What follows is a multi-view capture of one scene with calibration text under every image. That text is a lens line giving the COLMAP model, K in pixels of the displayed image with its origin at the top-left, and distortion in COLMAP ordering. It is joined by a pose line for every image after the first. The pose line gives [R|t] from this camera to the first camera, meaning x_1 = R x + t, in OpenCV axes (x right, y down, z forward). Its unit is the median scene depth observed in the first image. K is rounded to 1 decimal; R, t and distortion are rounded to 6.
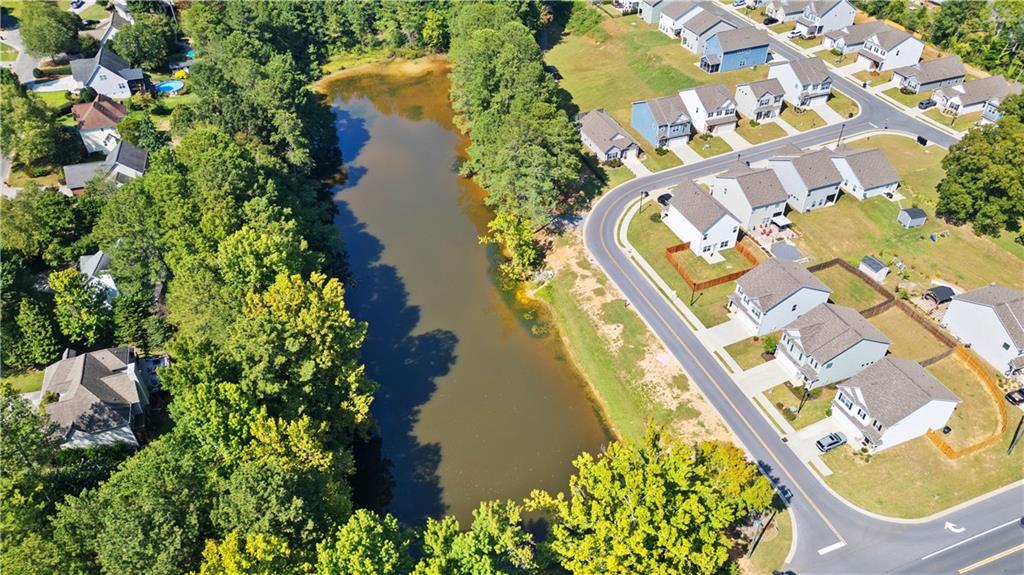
lens RADIAL K [[718.2, 0, 512.0], [0, 718.2, 287.5], [0, 0, 1]] dist [0.076672, -0.077740]
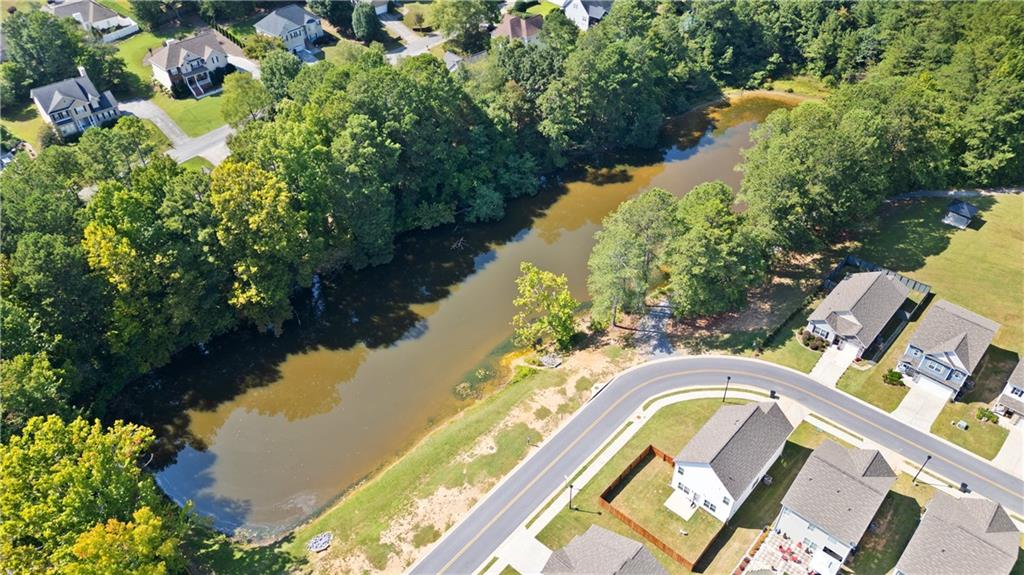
lens RADIAL K [[718.2, 0, 512.0], [0, 718.2, 287.5], [0, 0, 1]] dist [0.076672, -0.077740]
pose [[0.443783, 0.588044, -0.676211, 0.503580], [-0.559032, 0.771422, 0.303960, -0.290926], [0.700385, 0.243131, 0.671079, 0.349319]]
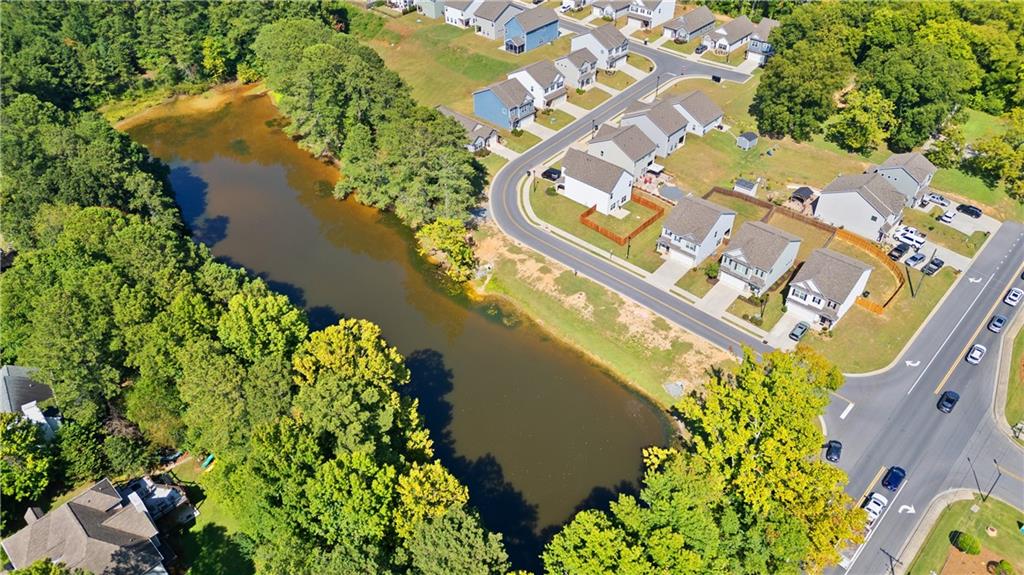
lens RADIAL K [[718.2, 0, 512.0], [0, 718.2, 287.5], [0, 0, 1]] dist [0.076672, -0.077740]
pose [[0.895770, -0.277431, 0.347314, -0.253729], [0.278232, 0.959280, 0.048667, -0.029142], [-0.346674, 0.053040, 0.936485, 0.040368]]
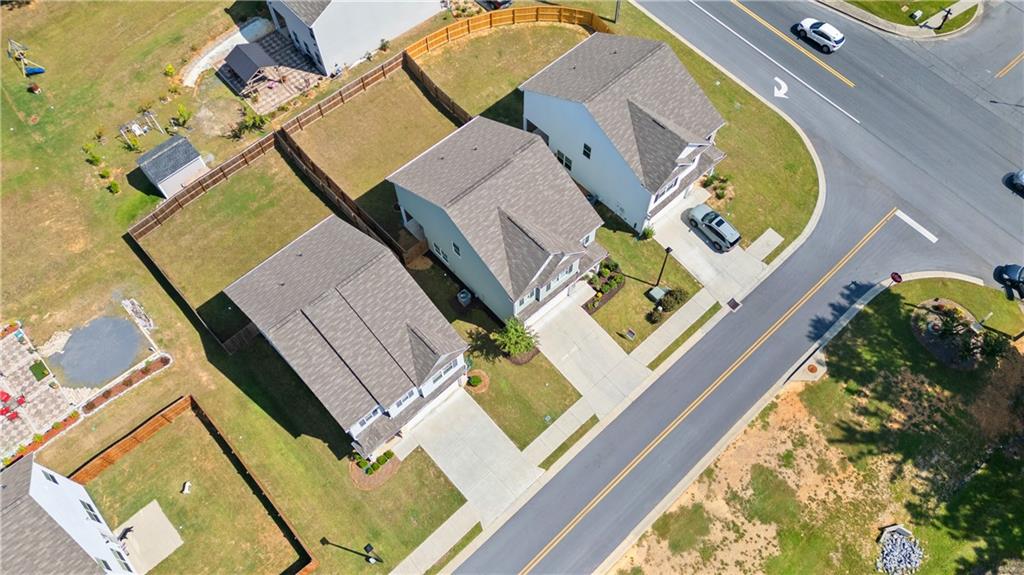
lens RADIAL K [[718.2, 0, 512.0], [0, 718.2, 287.5], [0, 0, 1]] dist [0.076672, -0.077740]
pose [[-0.370243, -0.801413, 0.469742, 0.143125], [0.595015, 0.183727, 0.782433, -0.200842], [-0.713356, 0.569194, 0.408830, 0.631888]]
